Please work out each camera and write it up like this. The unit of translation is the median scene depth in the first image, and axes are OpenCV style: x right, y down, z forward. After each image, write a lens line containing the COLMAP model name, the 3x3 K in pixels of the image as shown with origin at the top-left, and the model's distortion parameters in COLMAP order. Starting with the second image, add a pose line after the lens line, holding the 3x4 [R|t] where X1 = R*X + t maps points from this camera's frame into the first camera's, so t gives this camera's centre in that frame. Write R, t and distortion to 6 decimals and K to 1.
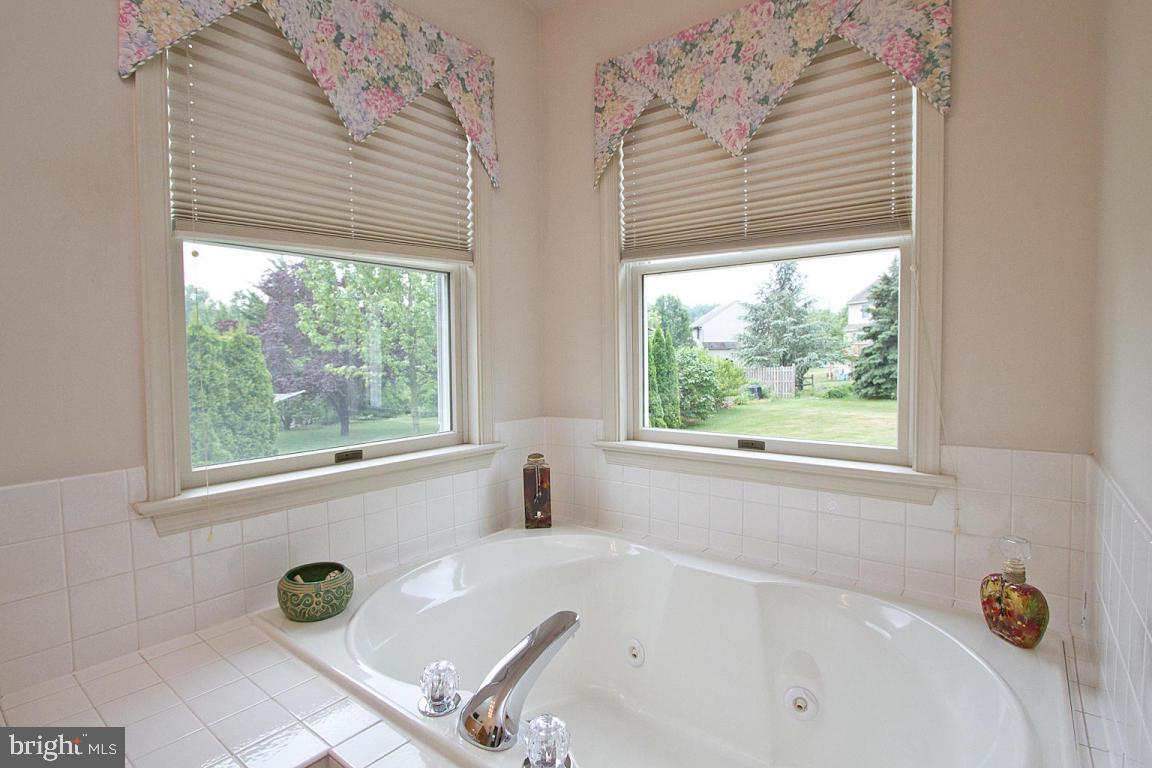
lens RADIAL K [[573.9, 0, 565.6], [0, 573.9, 378.3], [0, 0, 1]] dist [-0.017228, 0.001033]
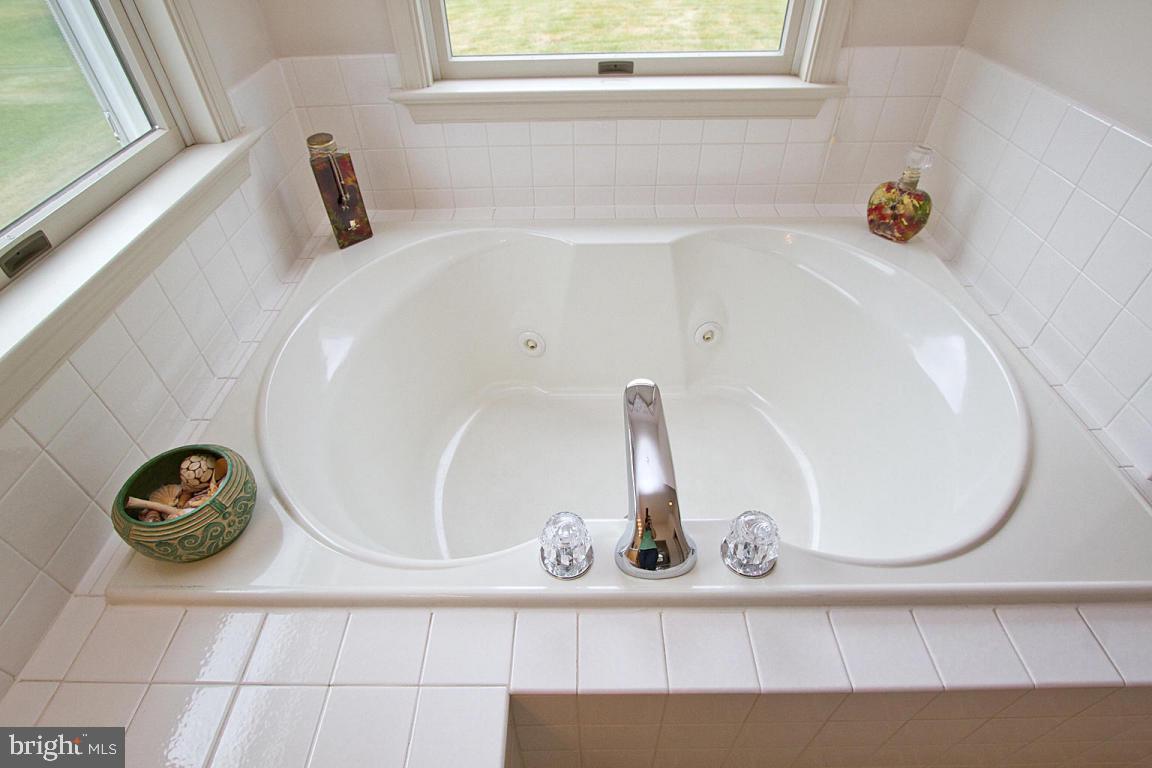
lens RADIAL K [[575.0, 0, 575.5], [0, 575.0, 383.0], [0, 0, 1]] dist [-0.021218, -0.000042]
pose [[0.777280, -0.423605, 0.465182, -0.267339], [0.028360, 0.762215, 0.646703, -0.062185], [-0.628515, -0.489477, 0.604468, 0.355523]]
